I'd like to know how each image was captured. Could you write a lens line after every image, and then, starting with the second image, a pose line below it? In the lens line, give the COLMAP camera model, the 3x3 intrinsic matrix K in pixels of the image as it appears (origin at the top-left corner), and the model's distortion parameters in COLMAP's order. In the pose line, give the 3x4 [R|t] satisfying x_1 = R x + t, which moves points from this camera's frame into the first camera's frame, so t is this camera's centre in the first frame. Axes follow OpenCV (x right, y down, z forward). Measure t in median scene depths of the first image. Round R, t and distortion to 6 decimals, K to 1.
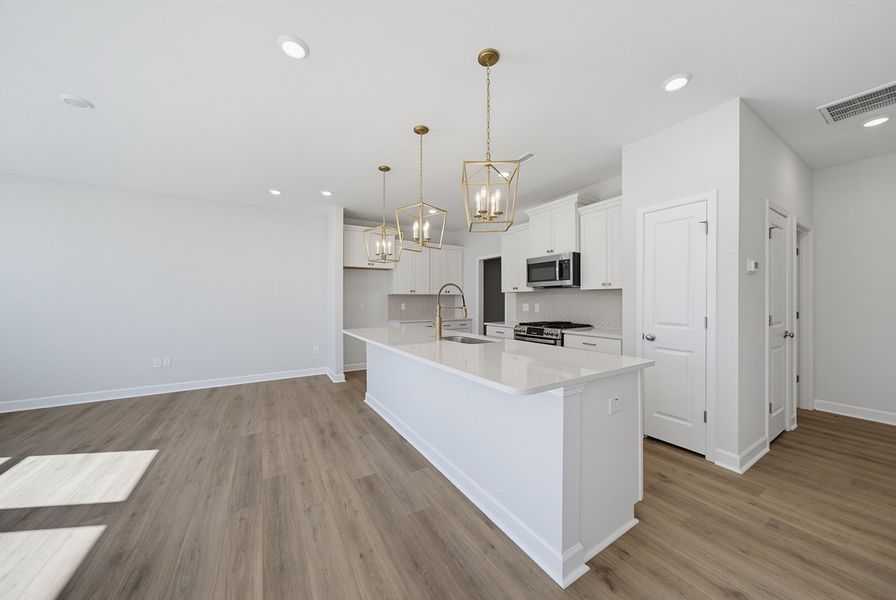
lens RADIAL K [[309.5, 0, 449.8], [0, 309.5, 301.9], [0, 0, 1]] dist [-0.008298, 0.002472]
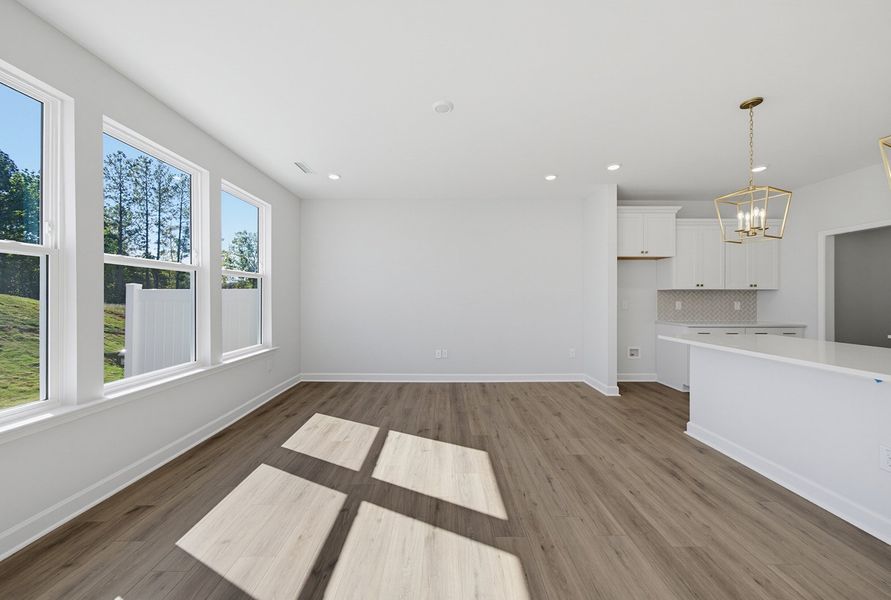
lens RADIAL K [[311.4, 0, 447.5], [0, 311.4, 300.0], [0, 0, 1]] dist [-0.001064, 0.000305]
pose [[0.857669, 0.004427, -0.514183, -0.414014], [-0.003222, 0.999990, 0.003235, 0.001085], [0.514192, -0.001117, 0.857674, 0.066359]]
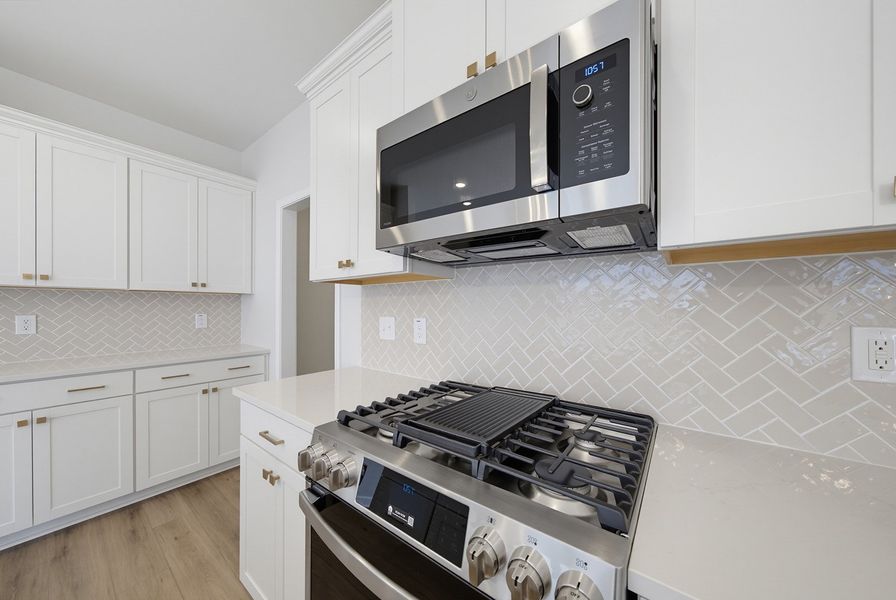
lens RADIAL K [[309.5, 0, 450.5], [0, 309.5, 306.8], [0, 0, 1]] dist [-0.008298, 0.002472]
pose [[0.935216, 0.002536, 0.354070, 0.260756], [-0.000910, 0.999988, -0.004759, -0.005250], [-0.354078, 0.004128, 0.935207, 0.913259]]
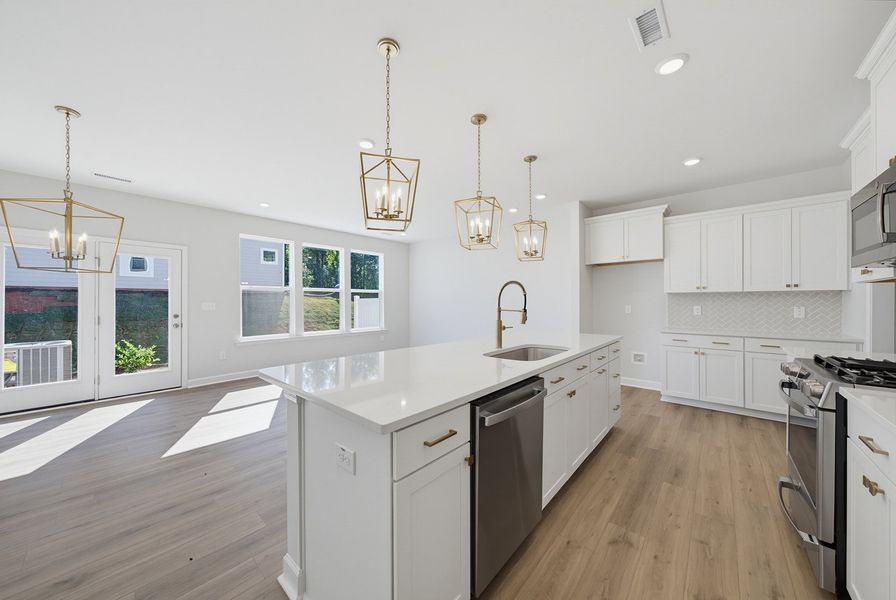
lens RADIAL K [[309.5, 0, 444.7], [0, 309.5, 302.5], [0, 0, 1]] dist [-0.008298, 0.002472]
pose [[0.289832, 0.002014, -0.957075, 0.567156], [-0.002117, 0.999997, 0.001464, -0.004291], [0.957075, 0.001602, 0.289835, 0.466609]]
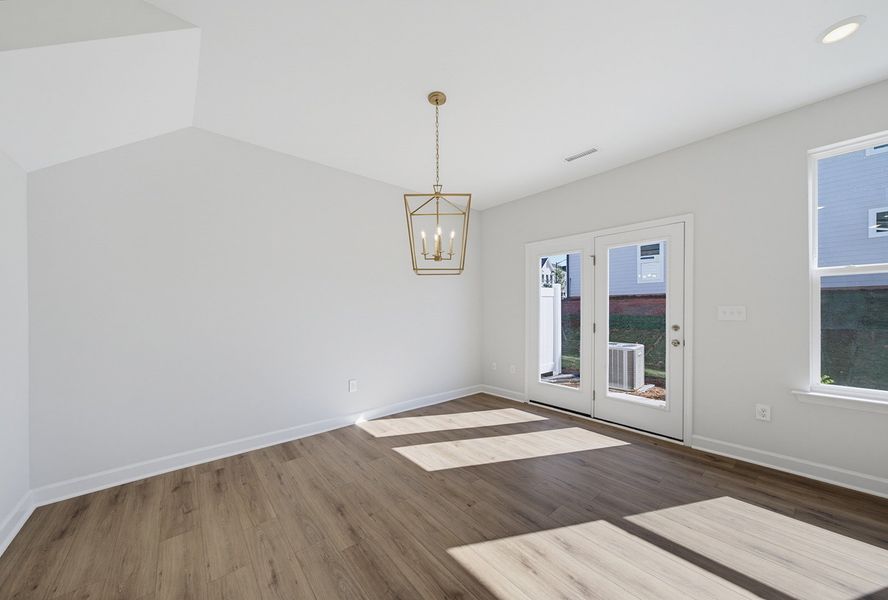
lens RADIAL K [[310.4, 0, 440.9], [0, 310.4, 310.8], [0, 0, 1]] dist [-0.001064, 0.000305]
pose [[-0.988187, 0.007726, -0.153061, -0.213749], [0.006627, 0.999948, 0.007689, 0.000820], [0.153112, 0.006584, -0.988187, 0.488354]]
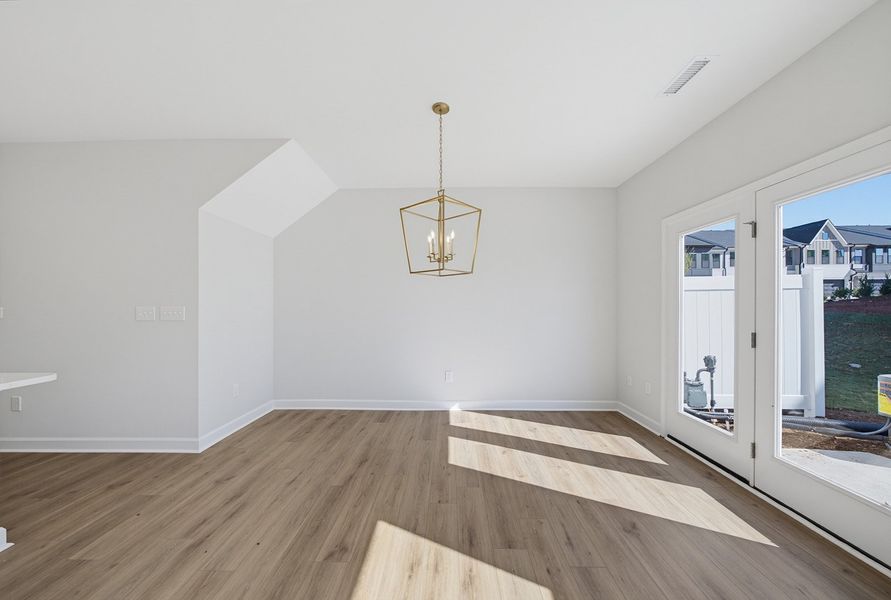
lens RADIAL K [[311.4, 0, 446.1], [0, 311.4, 306.3], [0, 0, 1]] dist [-0.001064, 0.000305]
pose [[-0.844042, 0.005425, 0.536250, -0.652348], [0.004569, 0.999985, -0.002925, 0.000056], [-0.536258, -0.000019, -0.844054, 0.422061]]
